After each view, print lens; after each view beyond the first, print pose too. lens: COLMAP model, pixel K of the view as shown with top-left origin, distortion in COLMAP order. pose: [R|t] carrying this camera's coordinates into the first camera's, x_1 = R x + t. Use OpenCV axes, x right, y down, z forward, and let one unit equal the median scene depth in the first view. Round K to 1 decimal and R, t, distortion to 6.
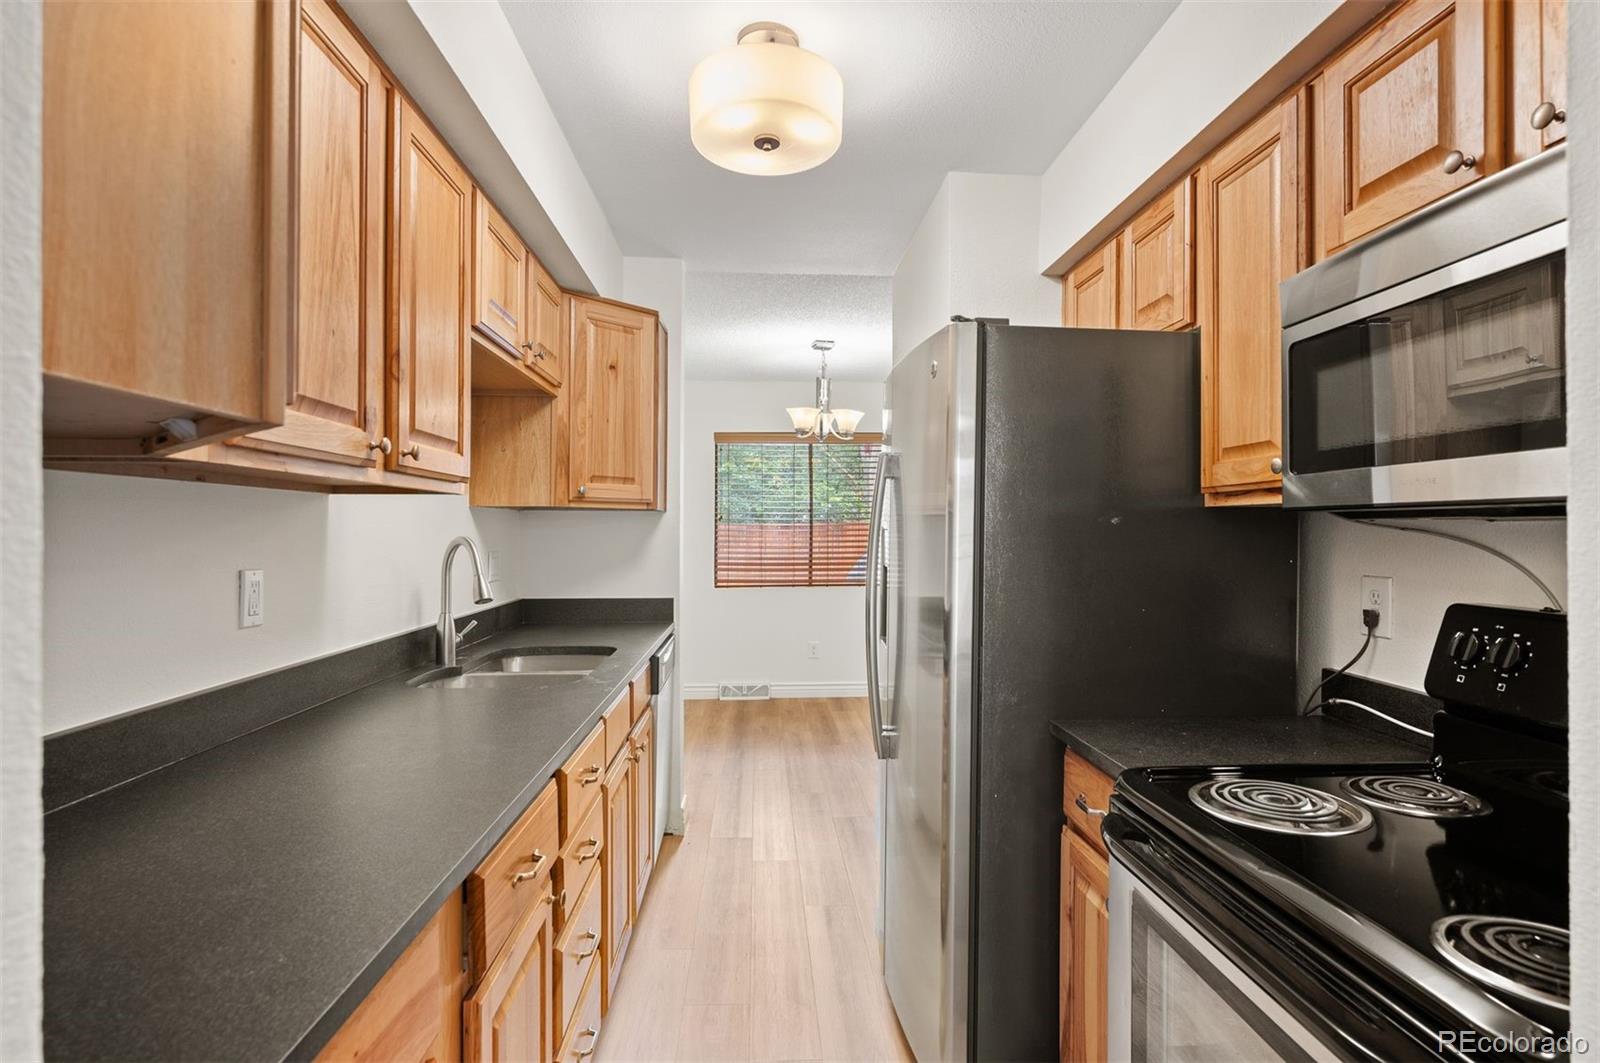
lens RADIAL K [[816.0, 0, 798.8], [0, 816.0, 525.8], [0, 0, 1]] dist [-0.008799, -0.001583]
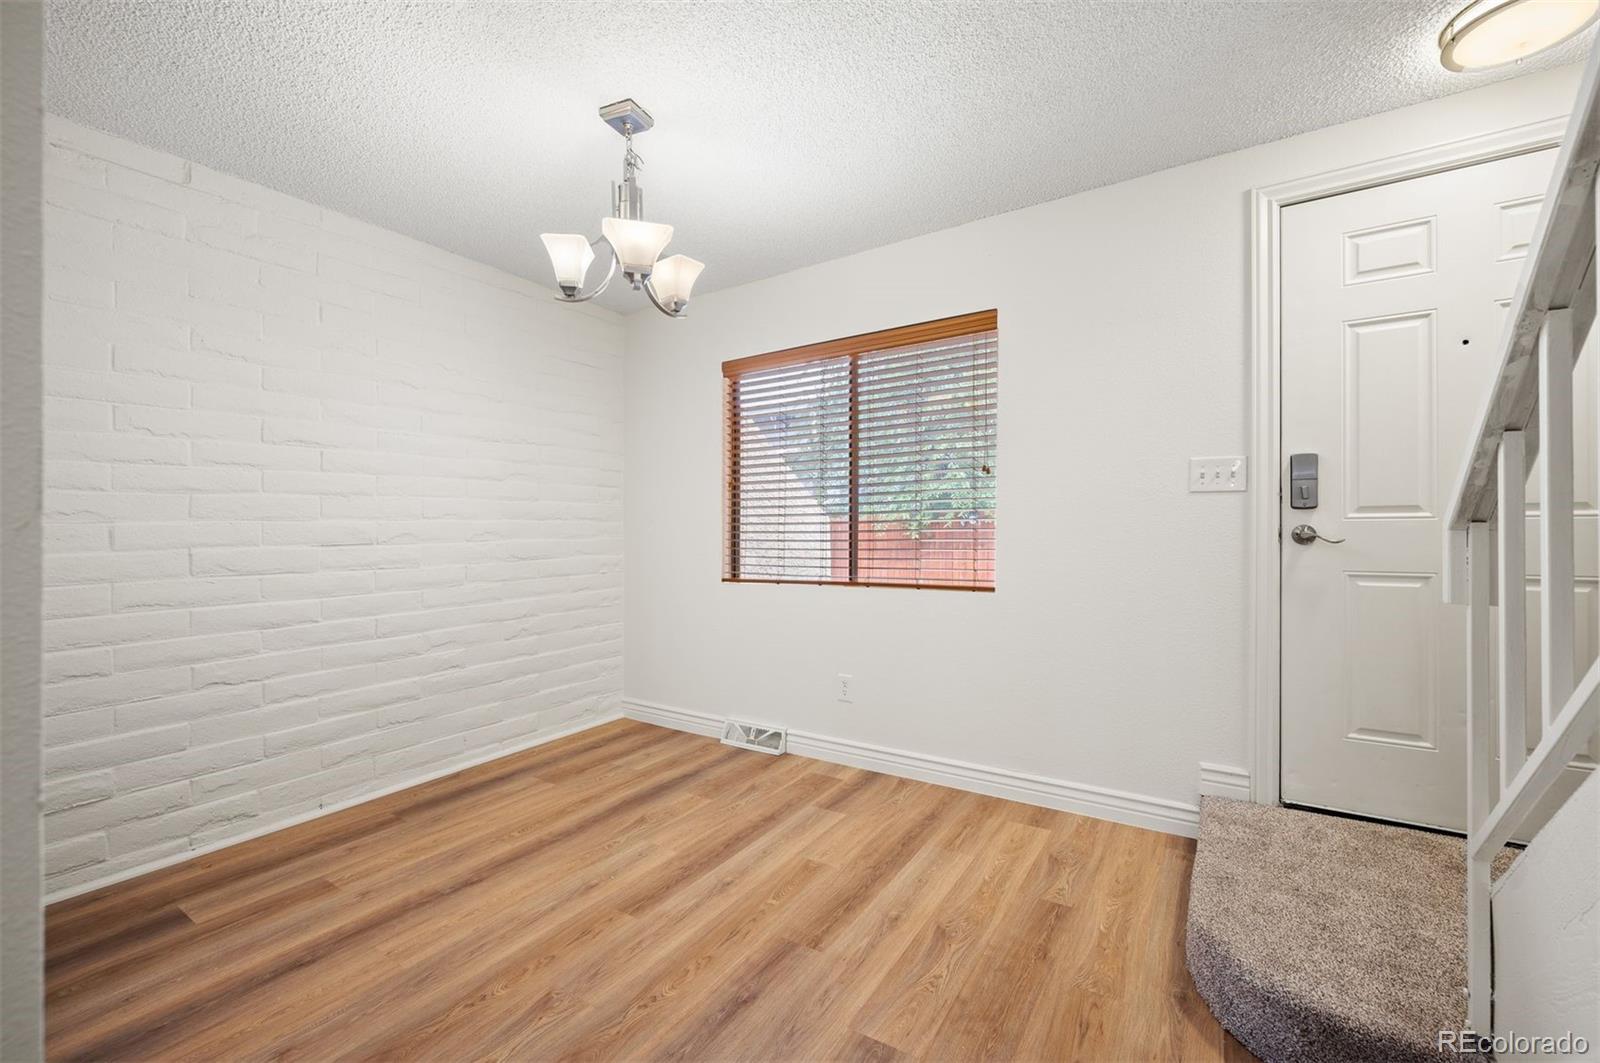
lens RADIAL K [[647.5, 0, 801.1], [0, 647.5, 520.1], [0, 0, 1]] dist [0.000951, 0.001077]
pose [[0.807049, -0.018255, -0.590203, 0.295560], [0.014258, 0.999833, -0.011429, 0.031904], [0.590313, 0.000808, 0.807174, 0.608517]]
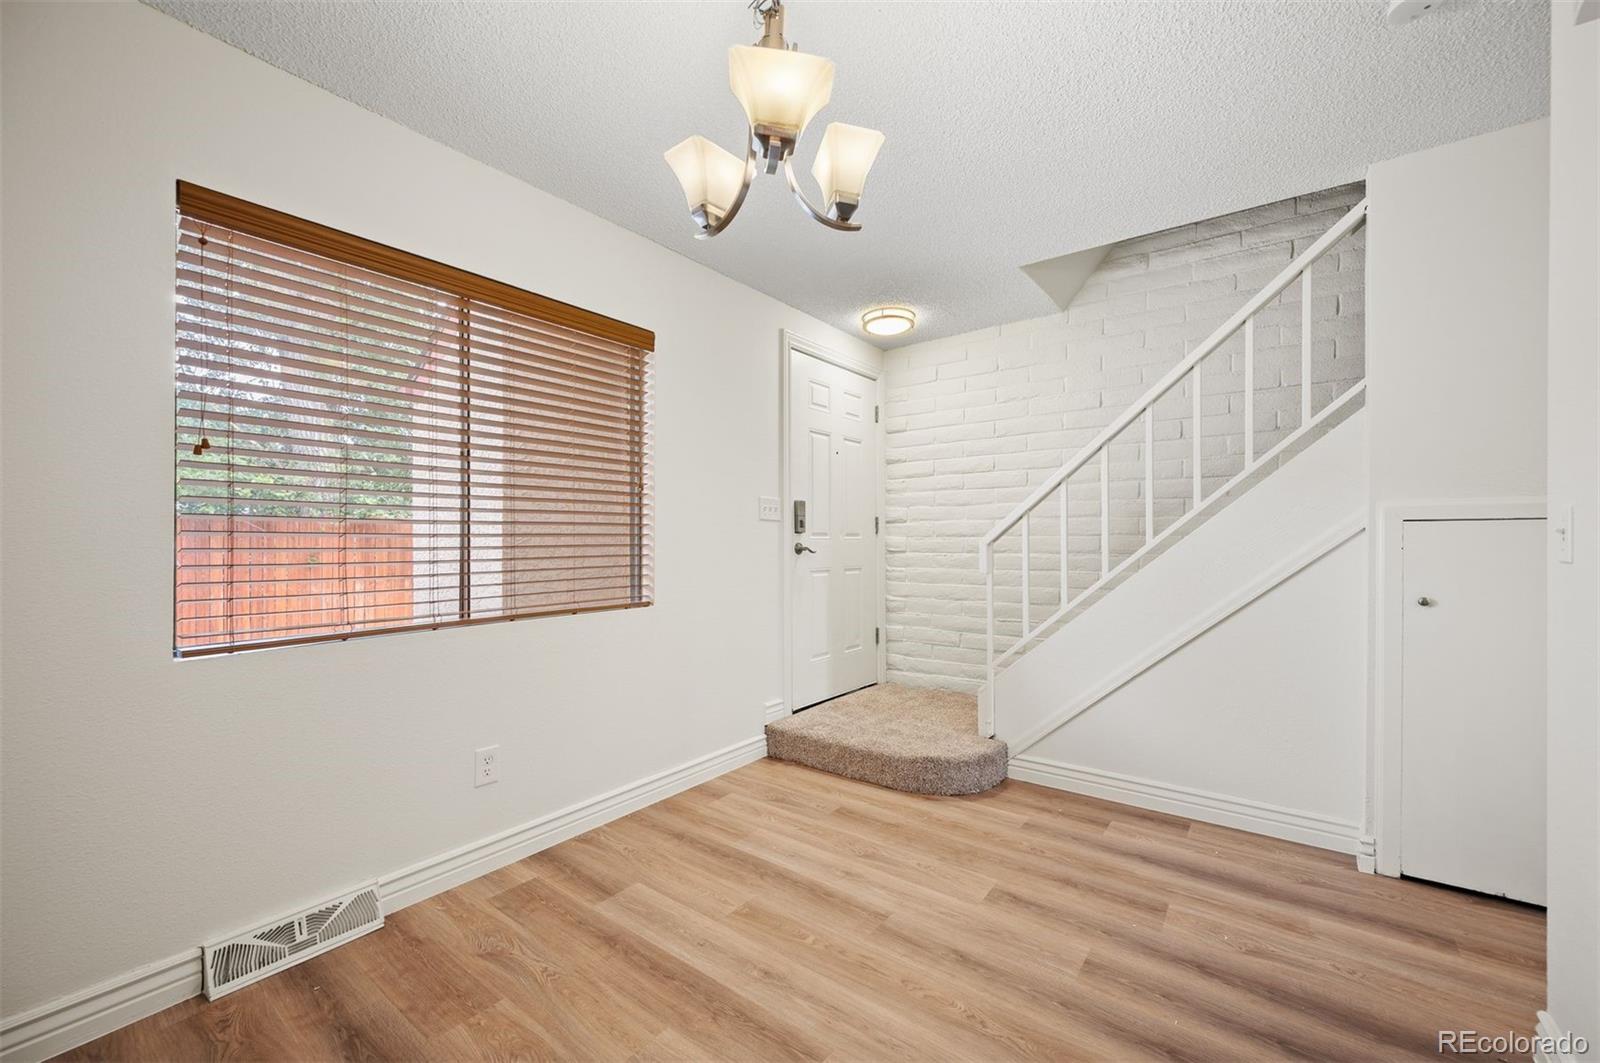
lens RADIAL K [[647.5, 0, 797.1], [0, 647.5, 540.7], [0, 0, 1]] dist [0.000951, 0.001077]
pose [[0.651848, -0.006565, 0.758321, -0.143690], [0.003785, 0.999978, 0.005403, 0.029859], [-0.758340, -0.000652, 0.651859, 0.668218]]
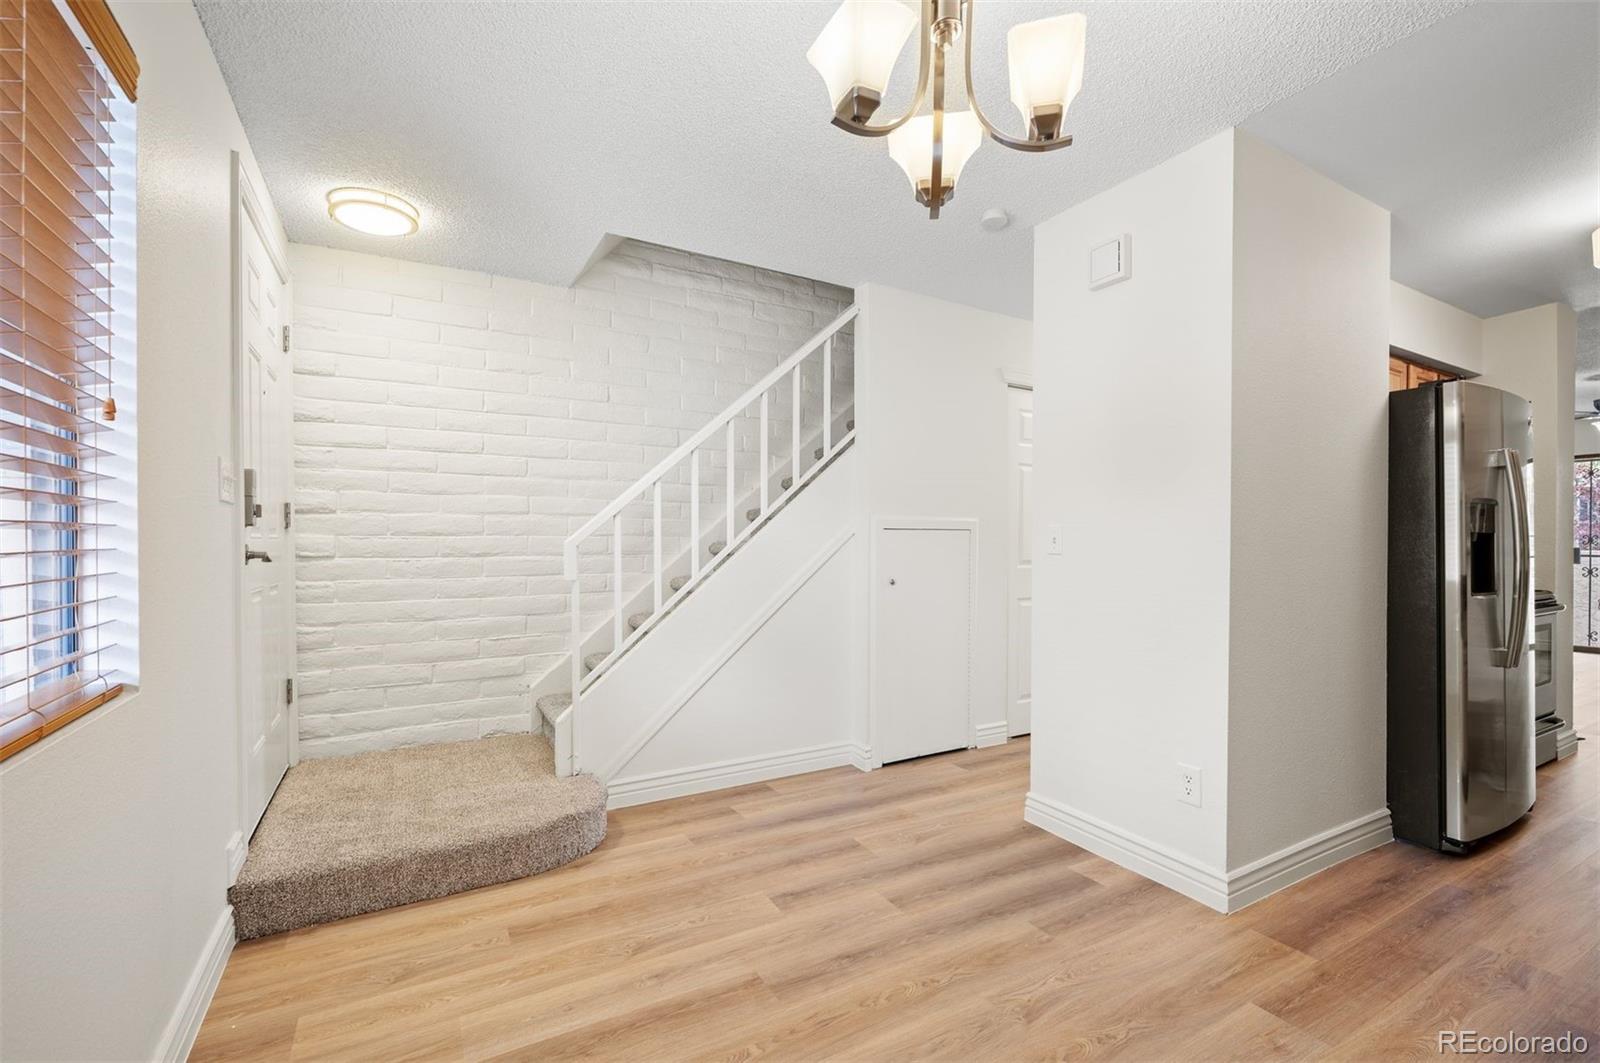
lens RADIAL K [[711.2, 0, 815.2], [0, 711.2, 543.3], [0, 0, 1]] dist [0.003200, 0.000218]
pose [[-0.461879, -0.010676, 0.886878, -0.151978], [-0.006665, 0.999941, 0.008566, 0.029283], [-0.886918, -0.001955, -0.461923, 0.963224]]
